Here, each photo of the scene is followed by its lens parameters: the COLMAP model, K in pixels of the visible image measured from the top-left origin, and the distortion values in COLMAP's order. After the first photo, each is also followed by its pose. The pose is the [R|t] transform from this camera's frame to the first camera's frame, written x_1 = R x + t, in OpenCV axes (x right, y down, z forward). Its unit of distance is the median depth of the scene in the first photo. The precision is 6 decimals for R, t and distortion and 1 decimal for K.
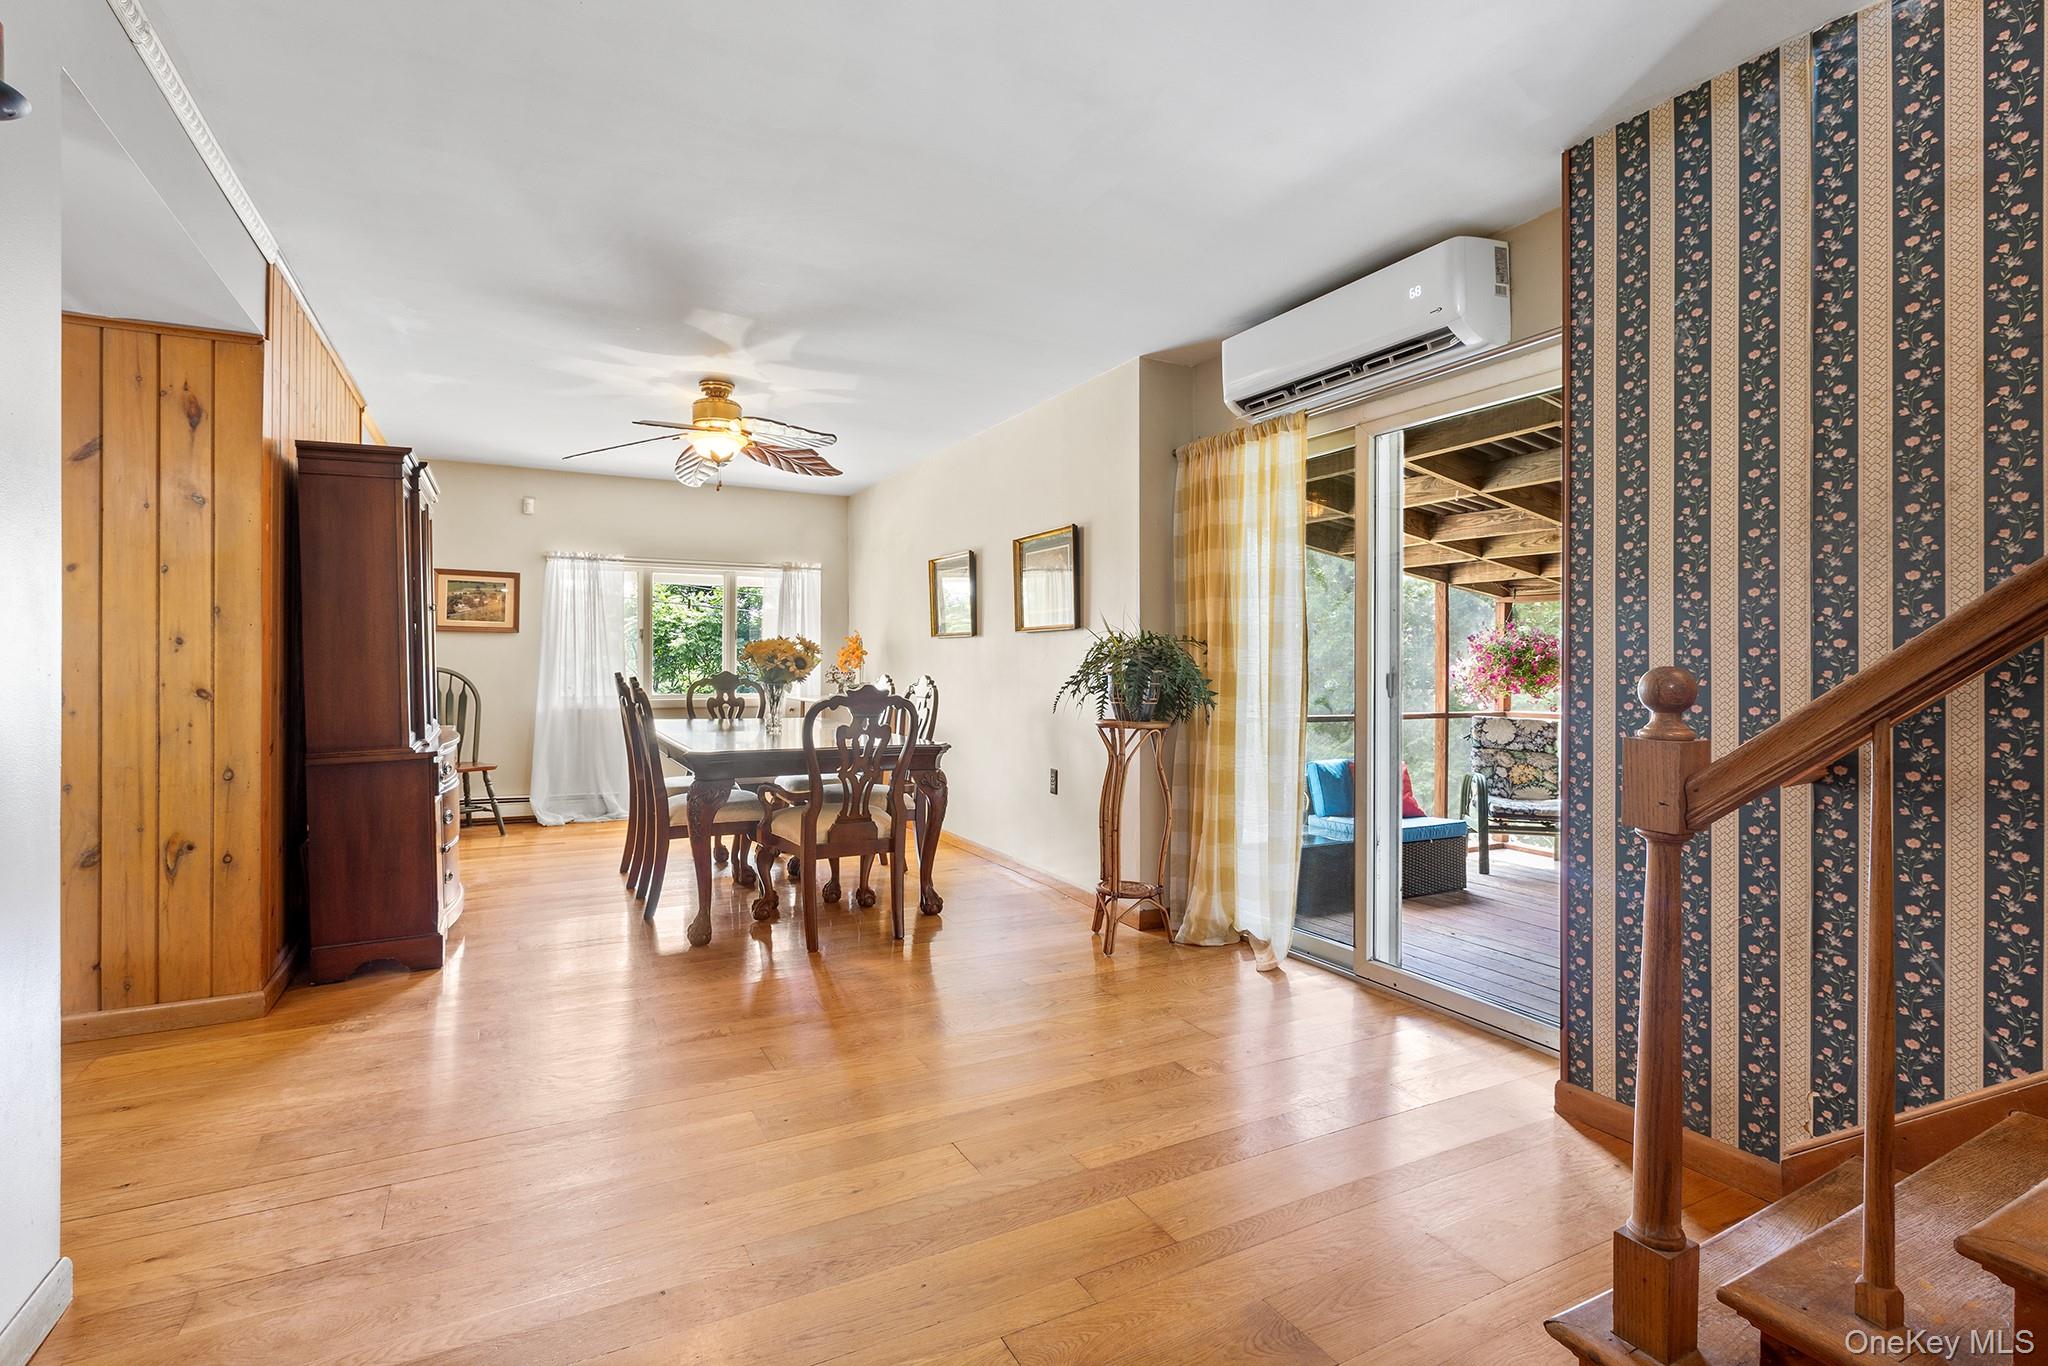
lens RADIAL K [[952.0, 0, 1027.7], [0, 952.0, 674.7], [0, 0, 1]] dist [0.004469, -0.000246]
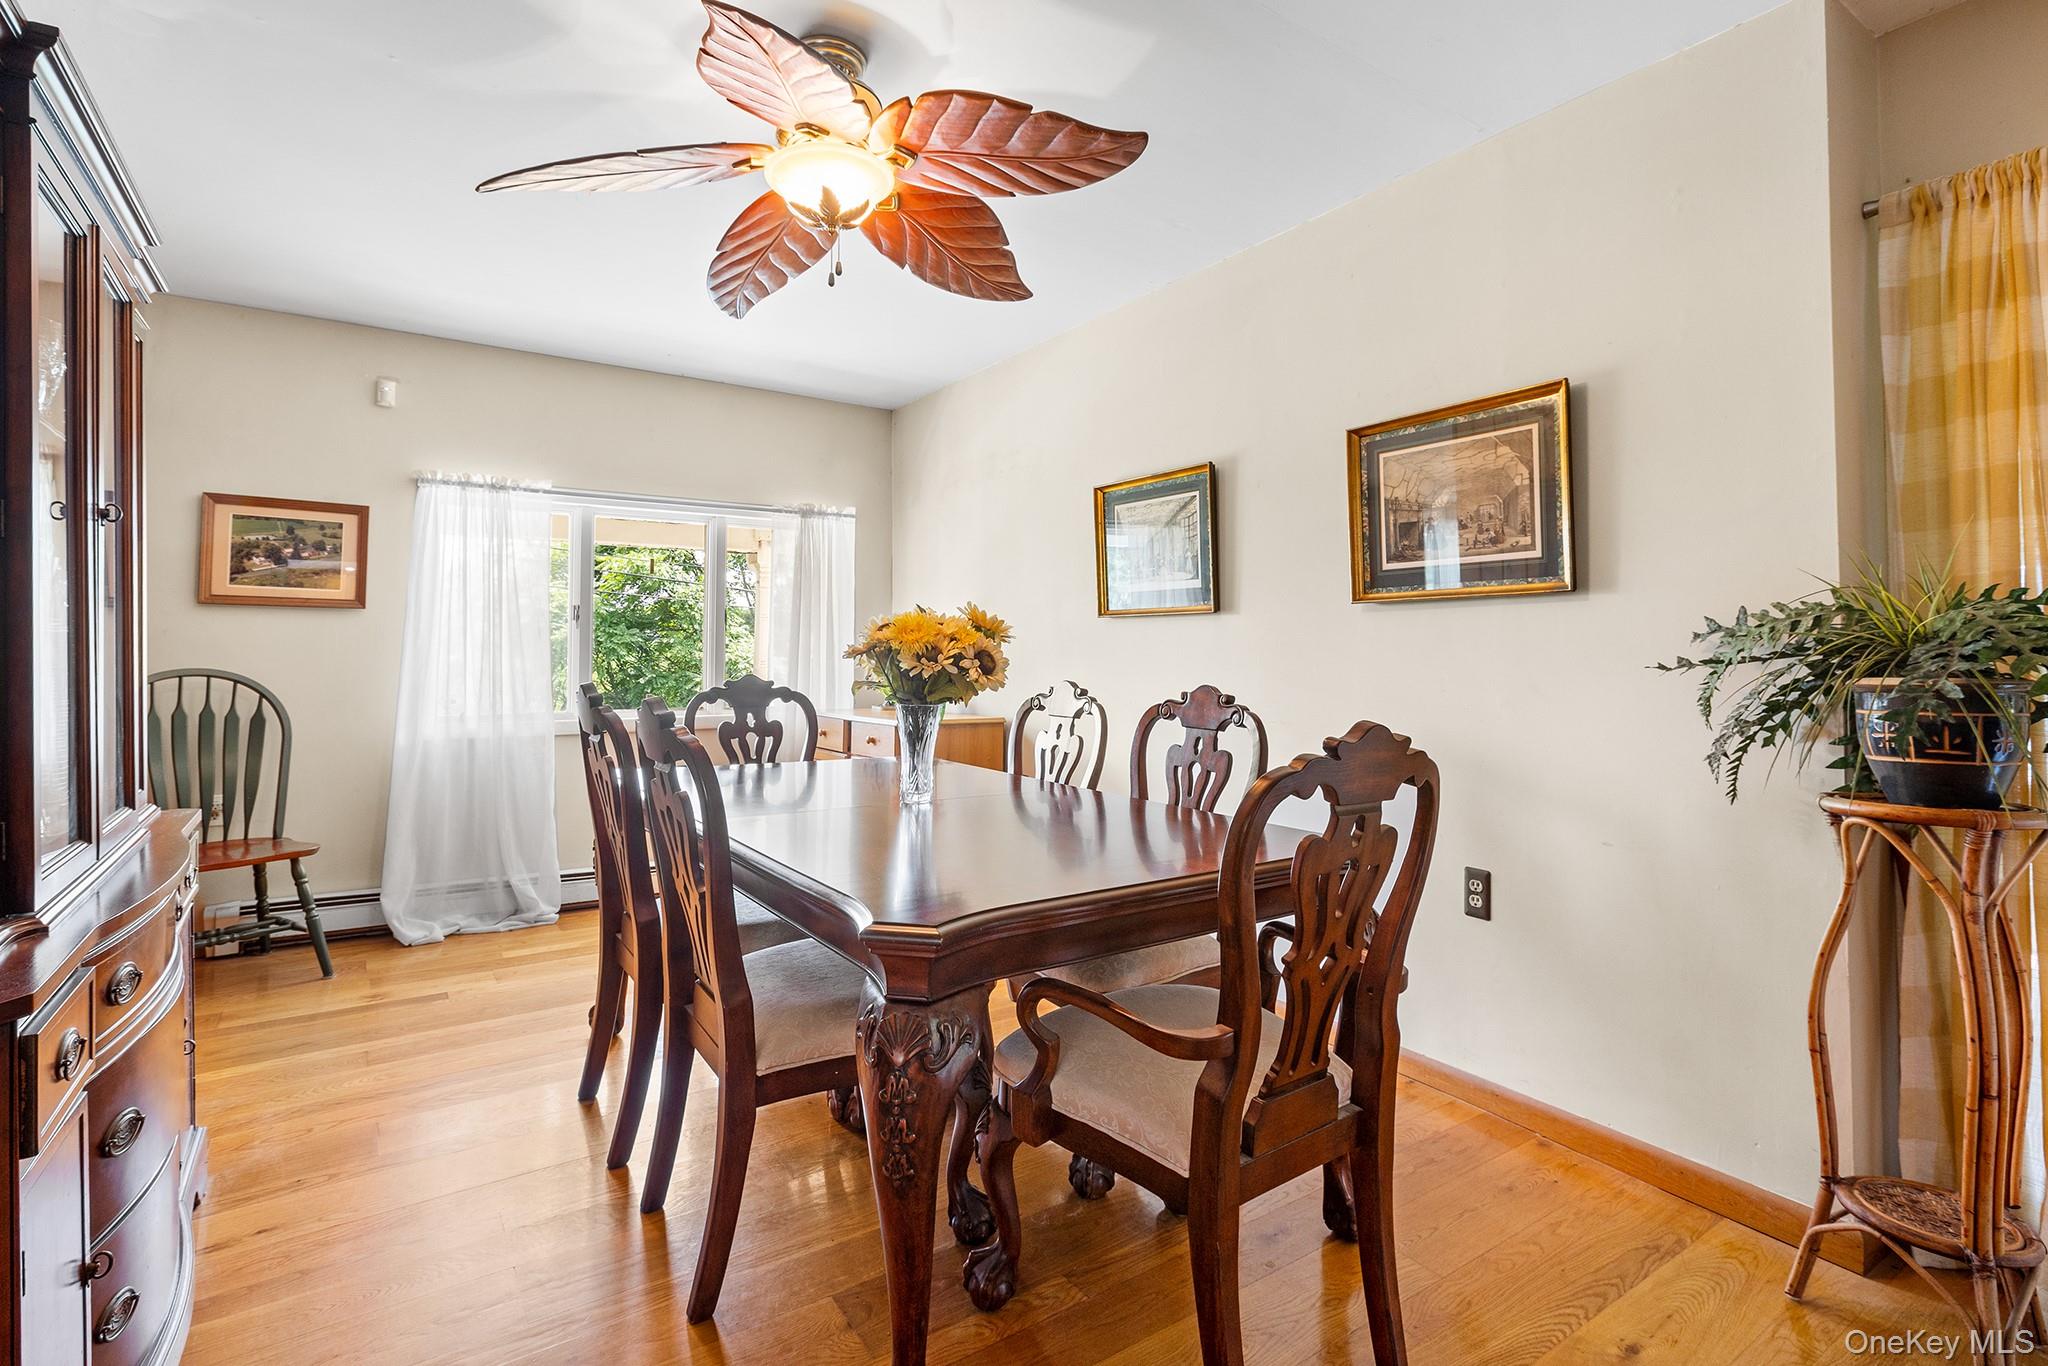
lens RADIAL K [[952.0, 0, 1017.0], [0, 952.0, 641.0], [0, 0, 1]] dist [0.004469, -0.000246]
pose [[0.994858, 0.000333, 0.101276, -0.196909], [0.002660, 0.999564, -0.029419, -0.005944], [-0.101241, 0.029537, 0.994423, 0.381129]]
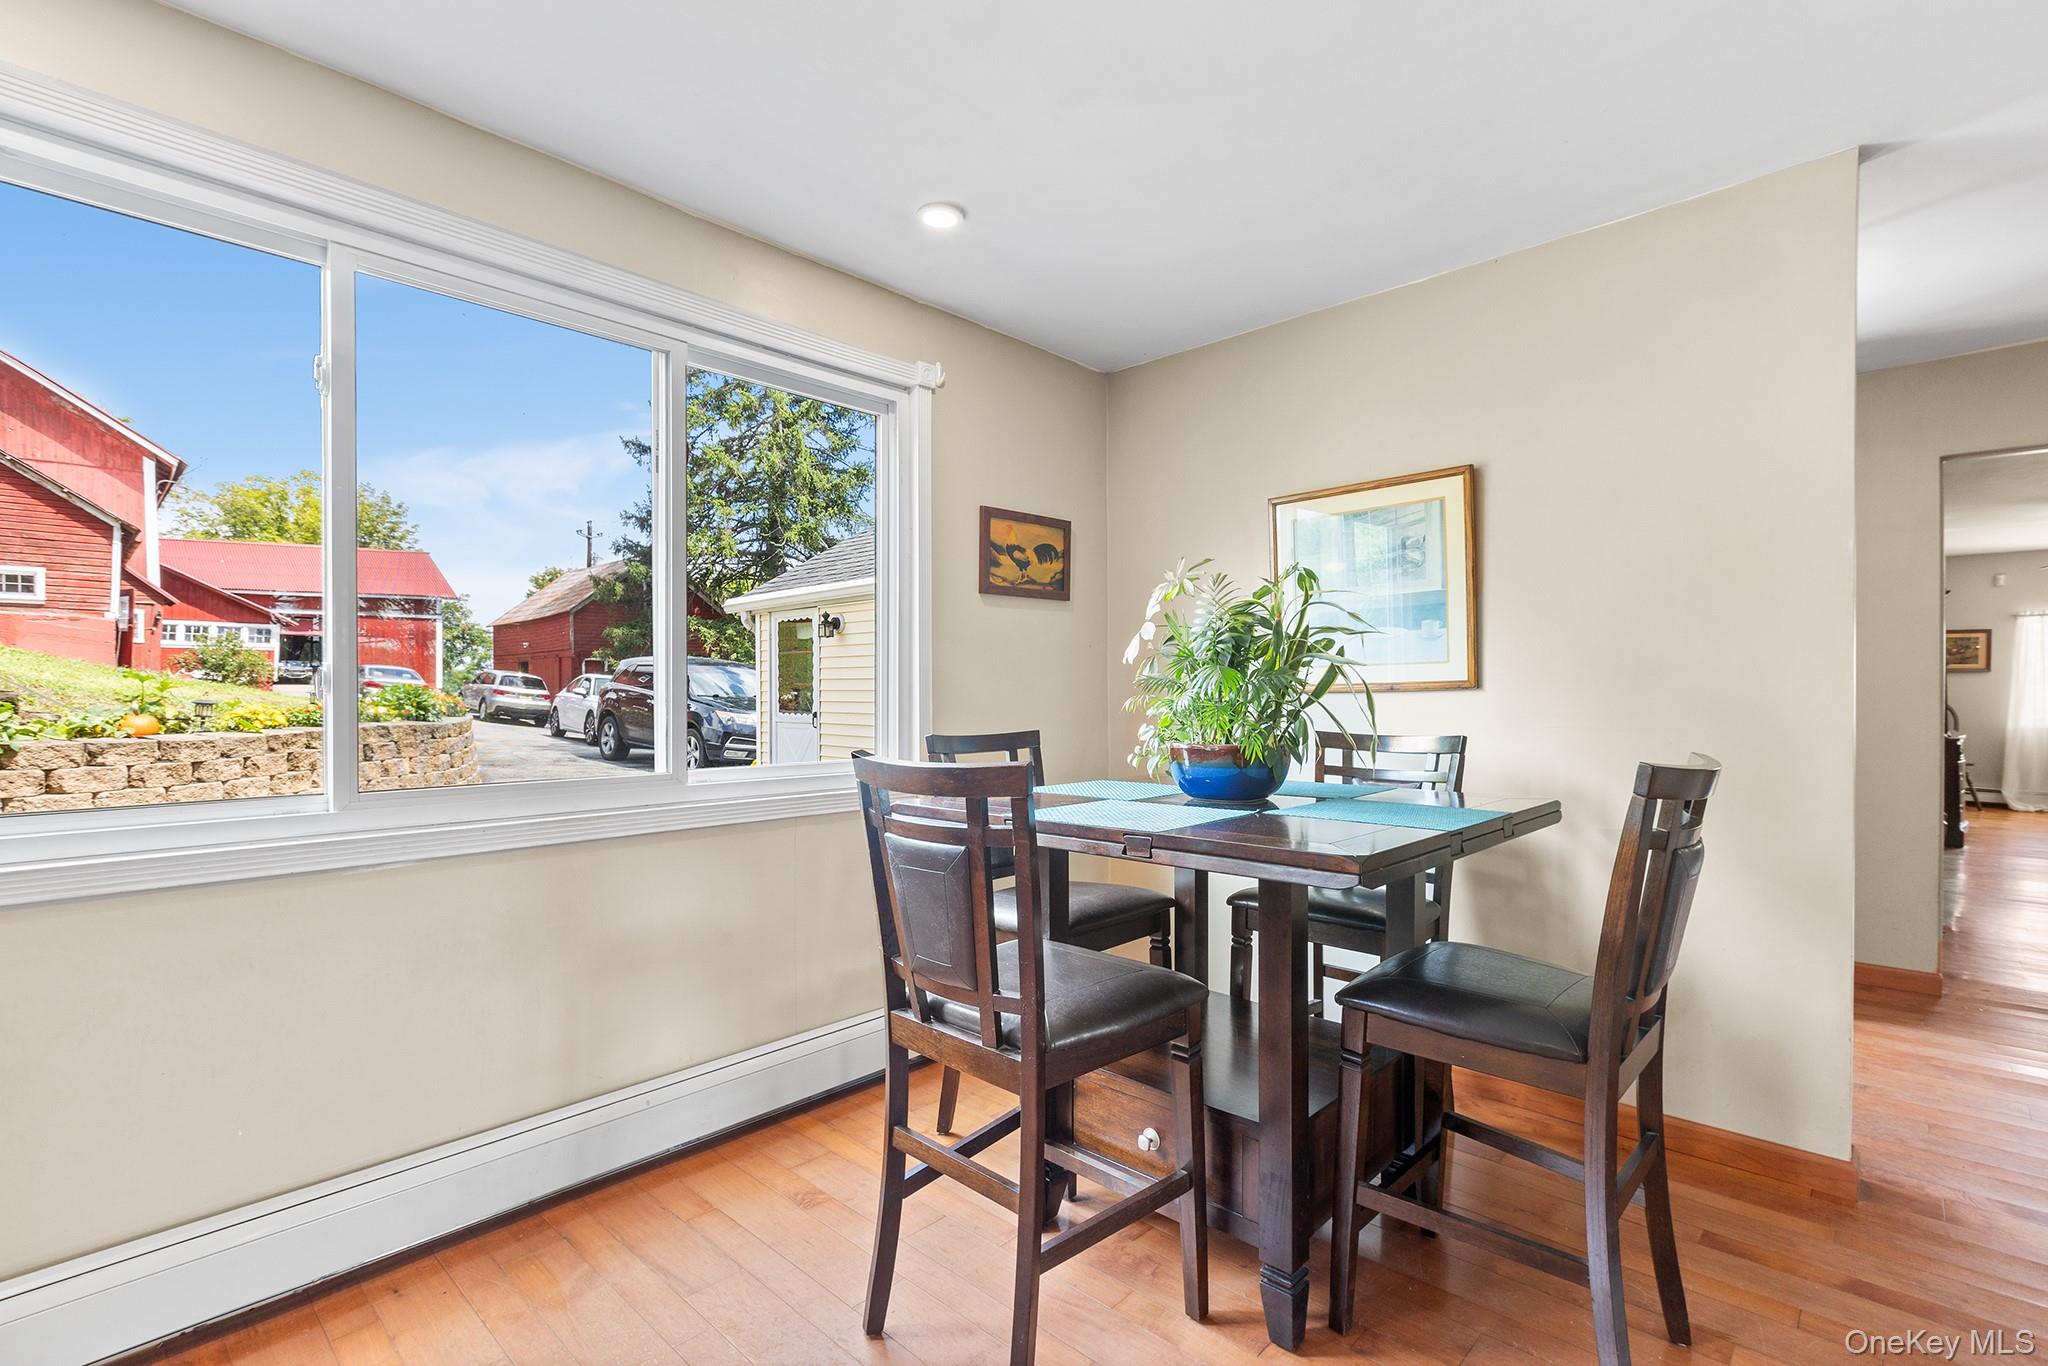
lens RADIAL K [[952.0, 0, 1031.3], [0, 952.0, 683.4], [0, 0, 1]] dist [0.004469, -0.000246]
pose [[0.298775, -0.006051, -0.954304, 0.388145], [-0.004416, 0.999960, -0.007723, -0.009628], [0.954313, 0.006522, 0.298736, -0.770473]]
